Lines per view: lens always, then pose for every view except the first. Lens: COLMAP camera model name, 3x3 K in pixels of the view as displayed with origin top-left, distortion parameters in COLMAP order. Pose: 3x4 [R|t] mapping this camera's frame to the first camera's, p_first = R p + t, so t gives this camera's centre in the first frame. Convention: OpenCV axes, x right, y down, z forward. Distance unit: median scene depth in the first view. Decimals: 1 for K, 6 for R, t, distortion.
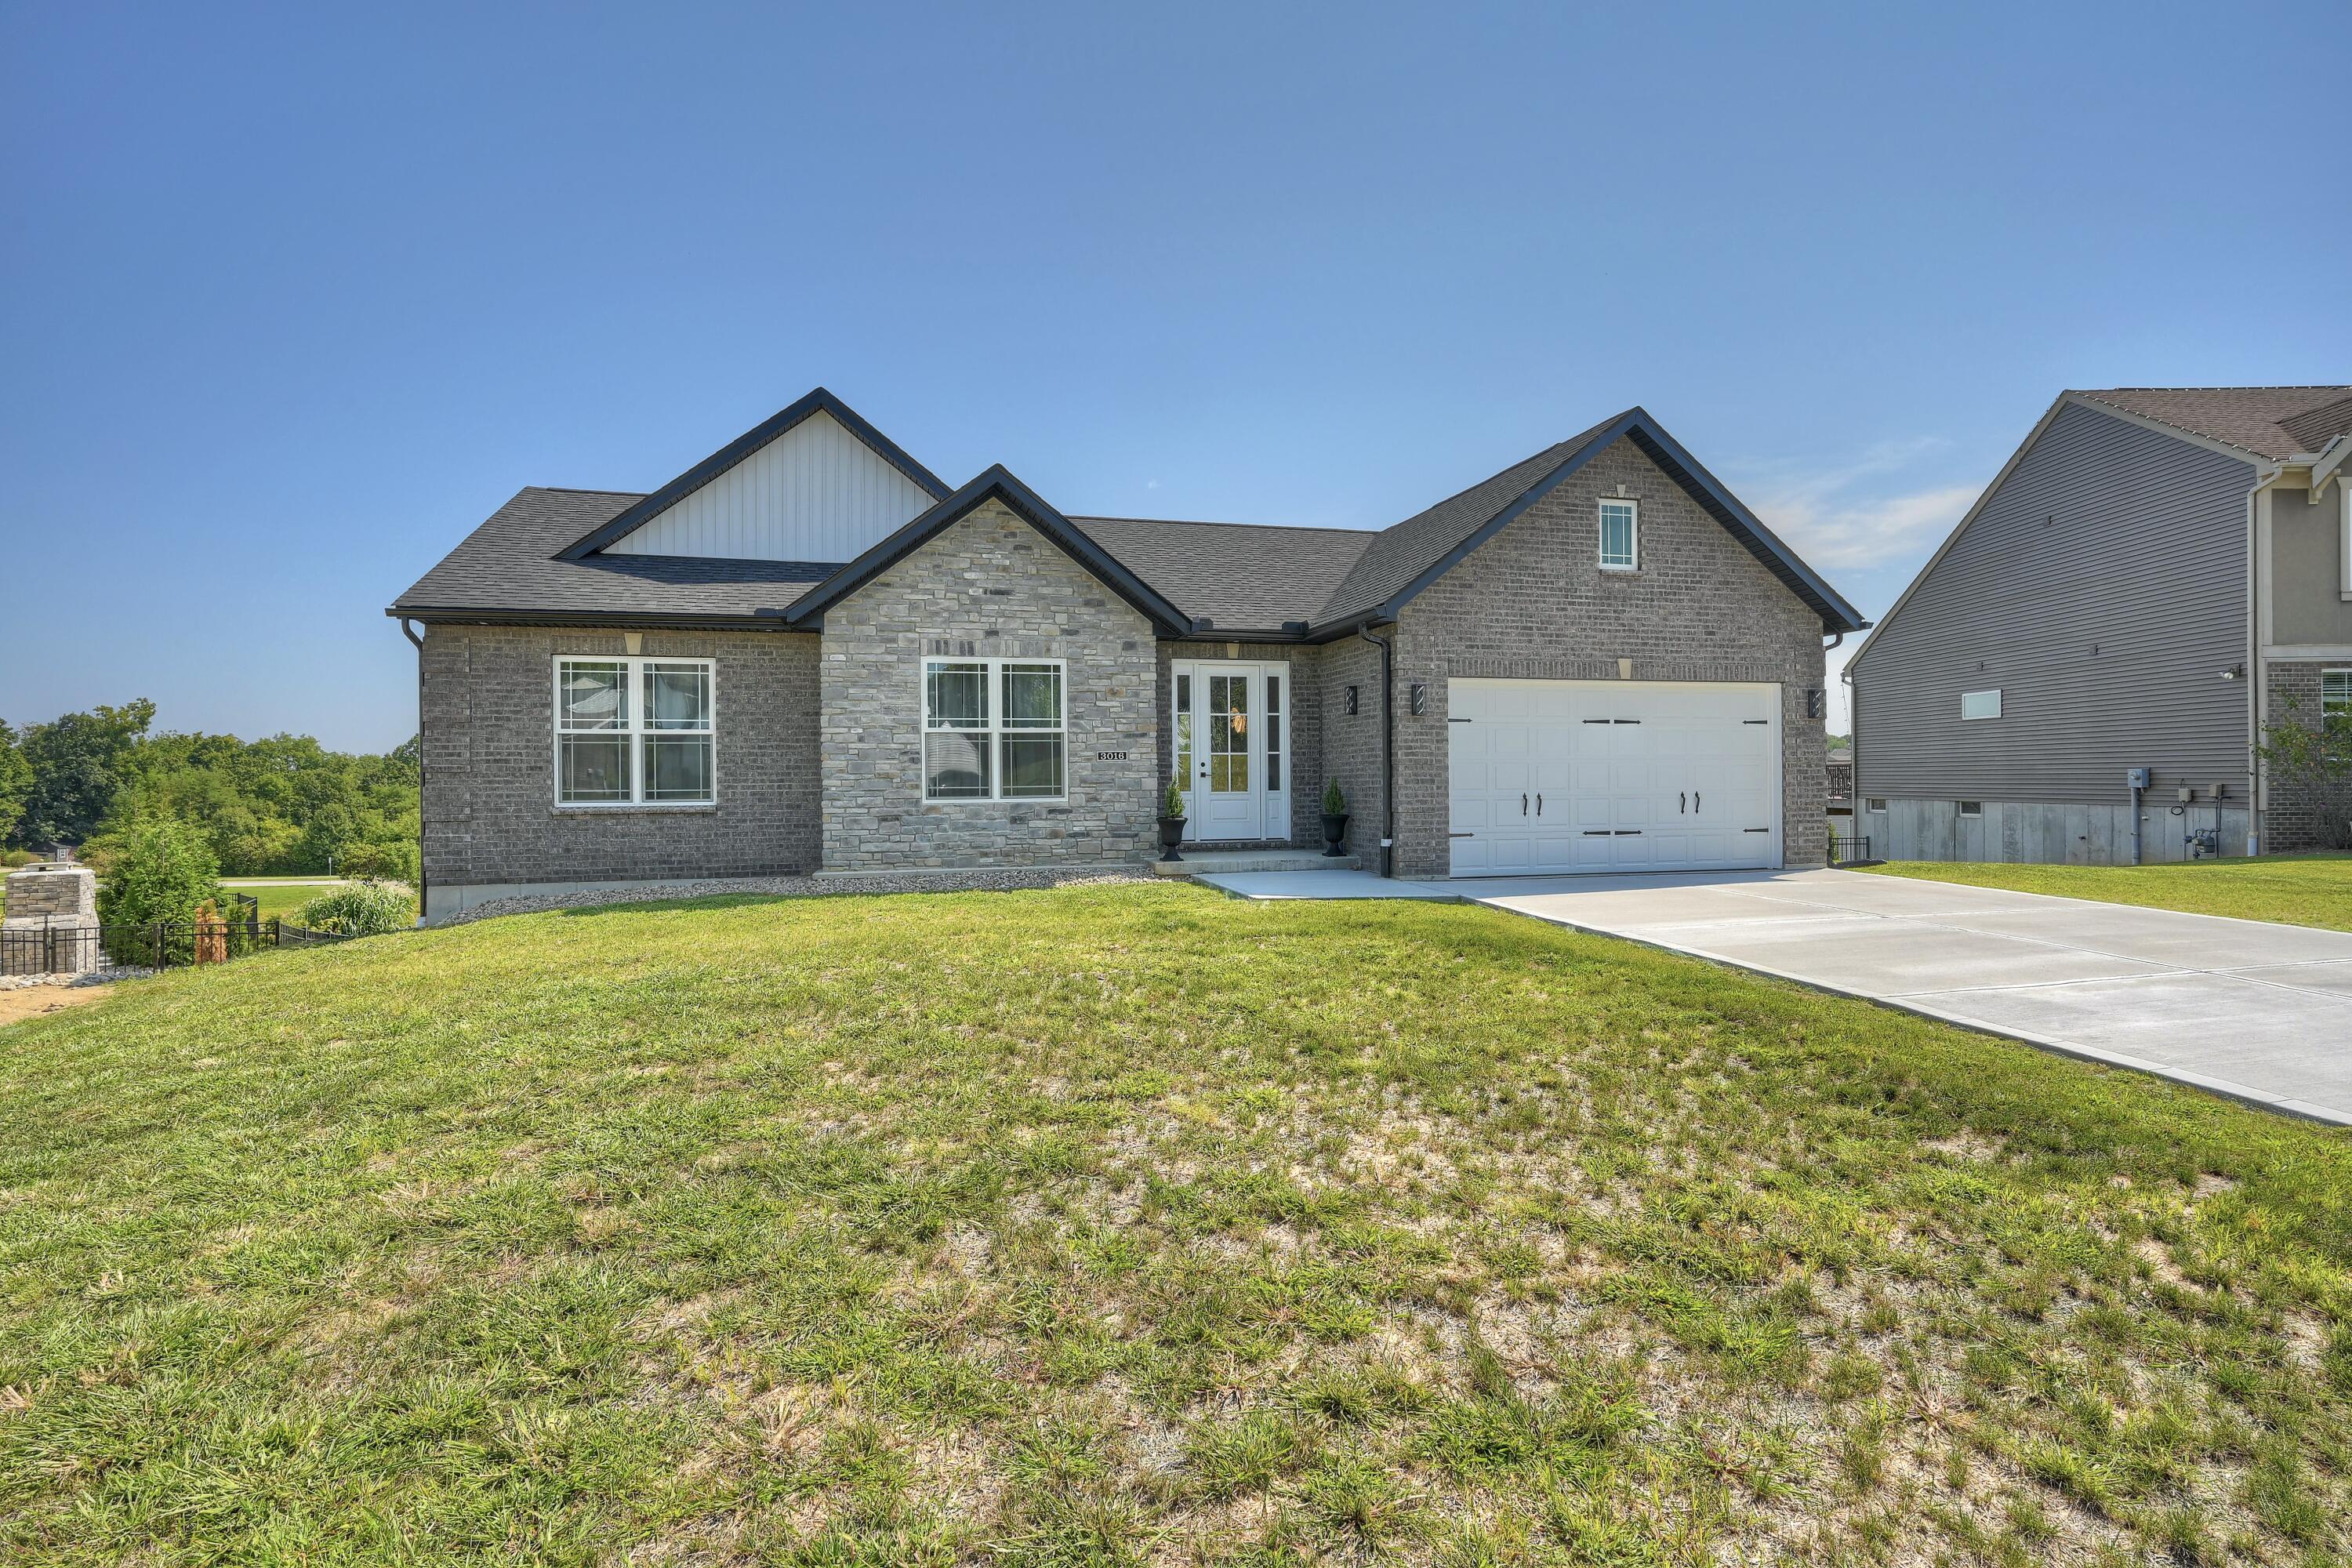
lens RADIAL K [[1160.4, 0, 1174.7], [0, 1160.4, 785.4], [0, 0, 1]] dist [-0.005014, -0.000189]
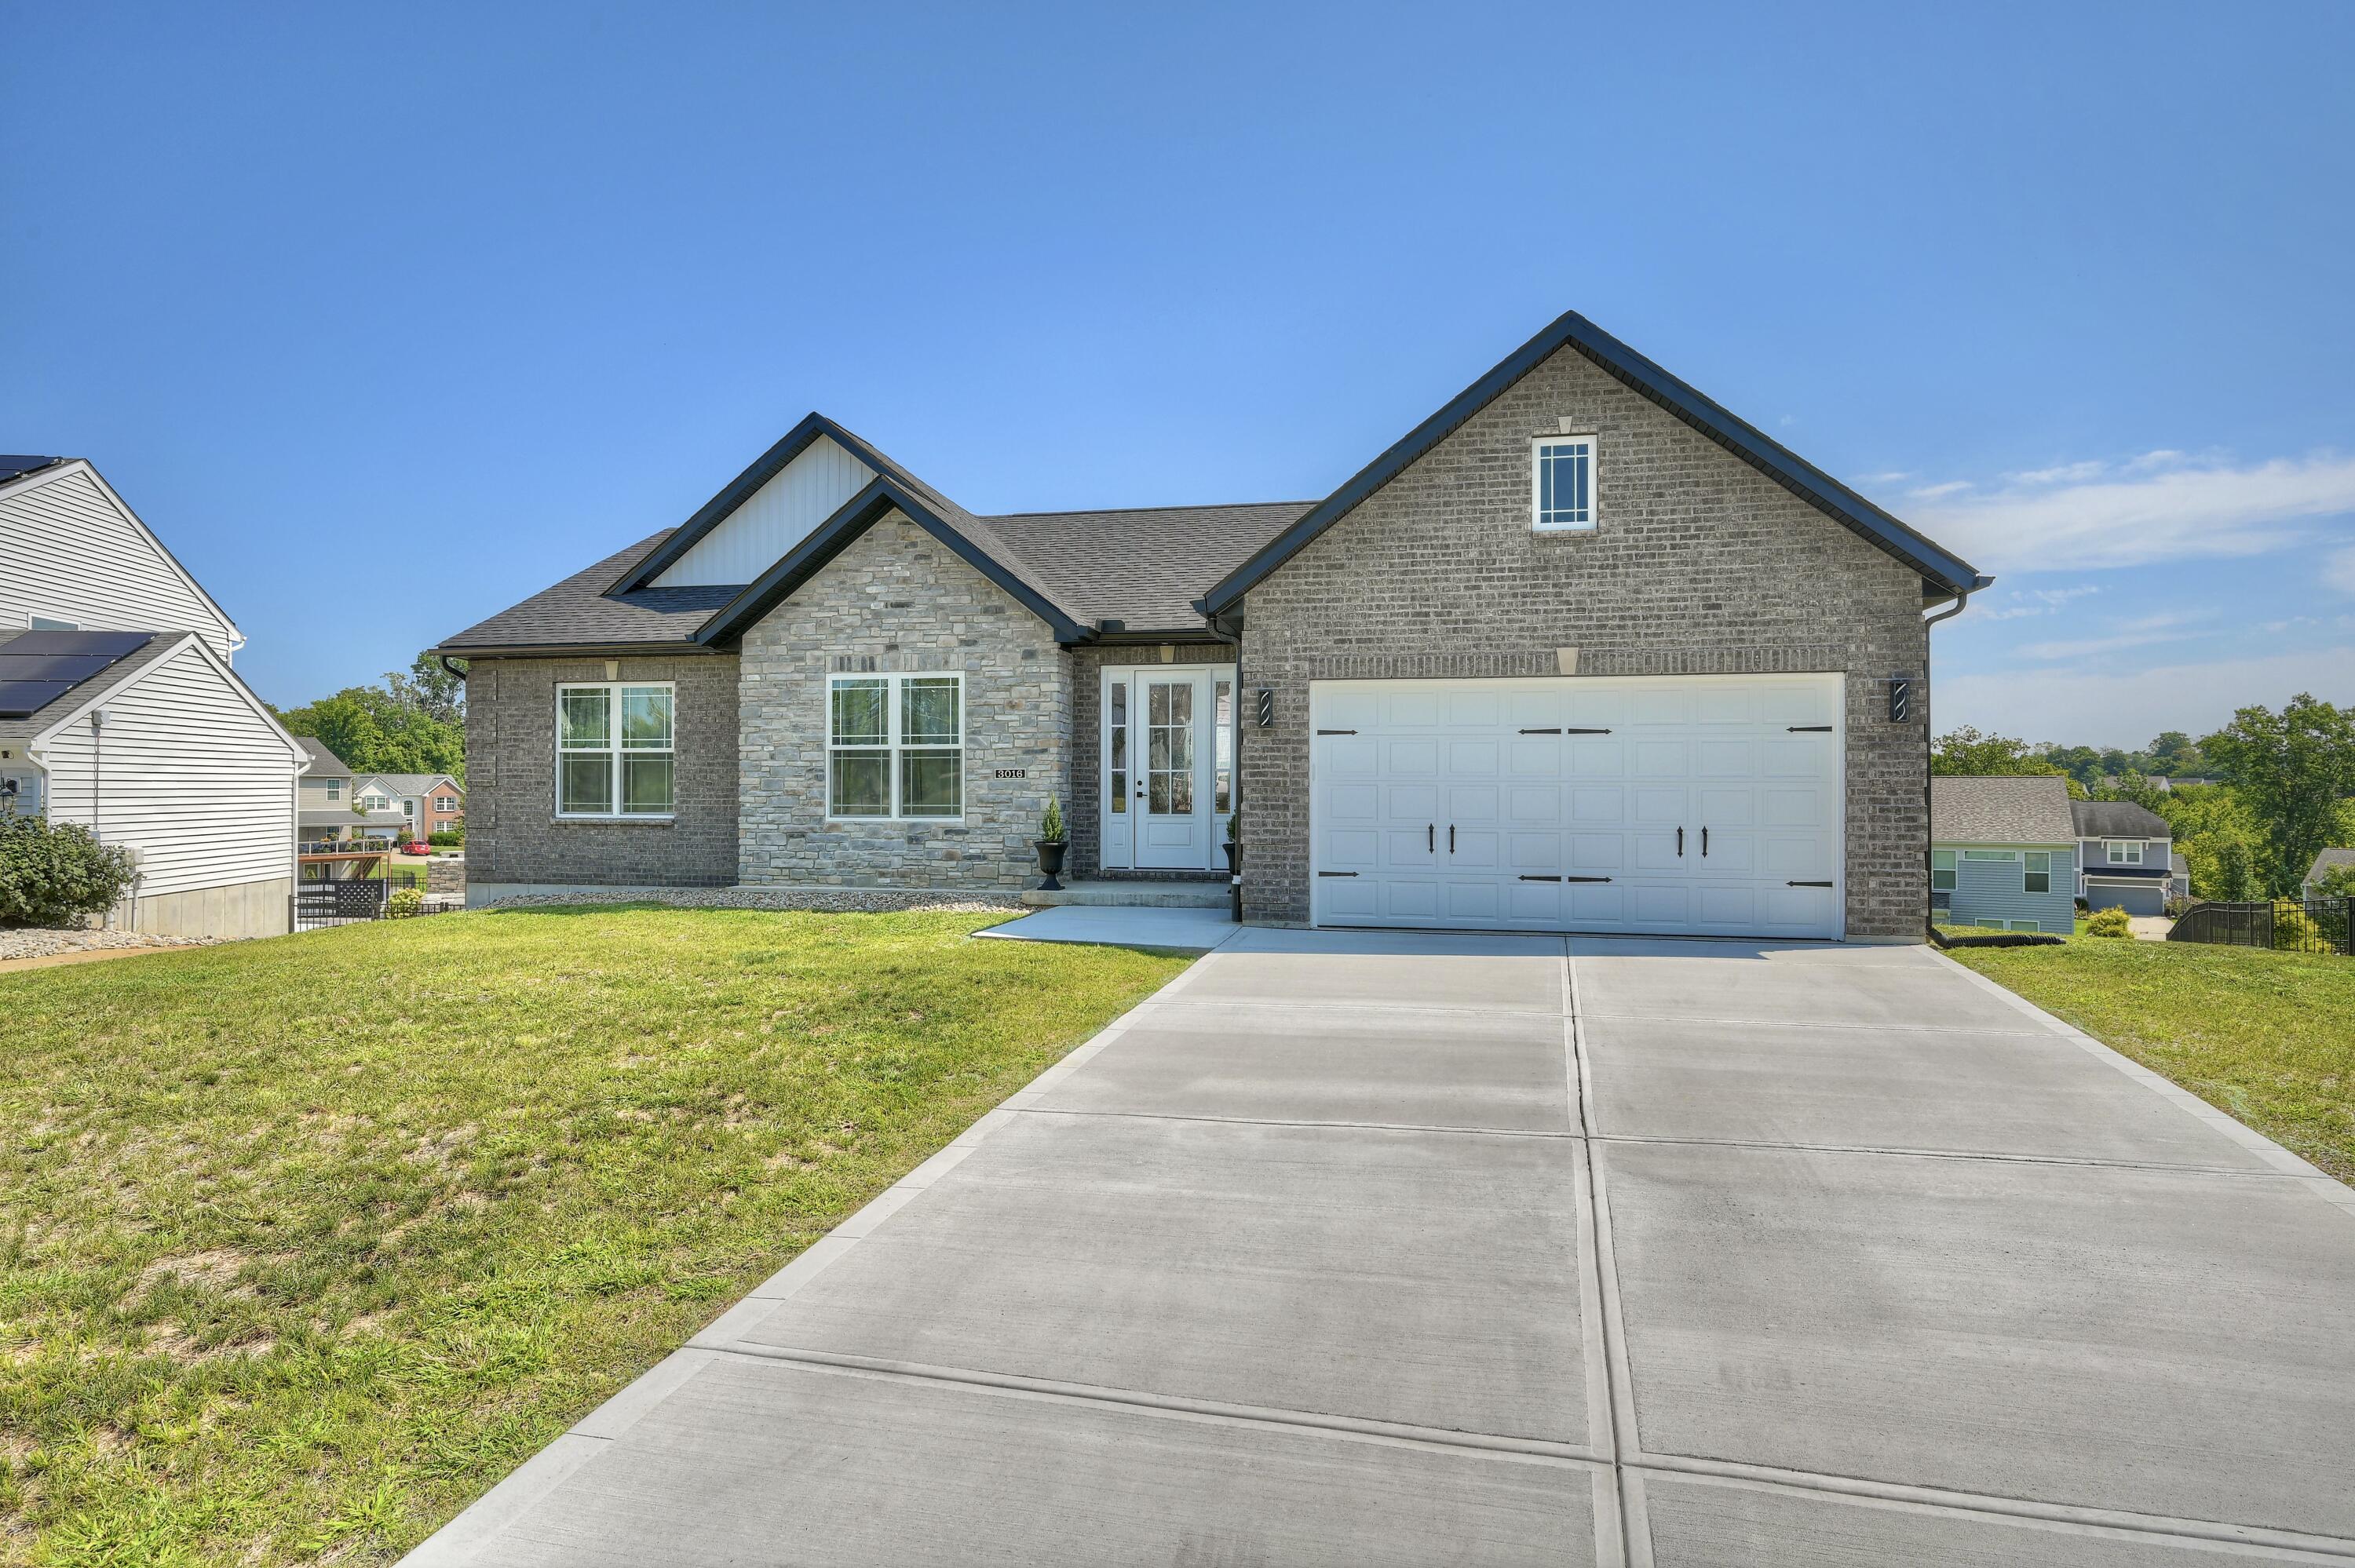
lens RADIAL K [[1304.2, 0, 1137.5], [0, 1304.2, 786.0], [0, 0, 1]] dist [-0.000574, -0.000321]
pose [[0.889540, 0.008703, -0.456775, 0.527034], [-0.011450, 0.999929, -0.003248, -0.013744], [0.456715, 0.008119, 0.889576, 0.121961]]
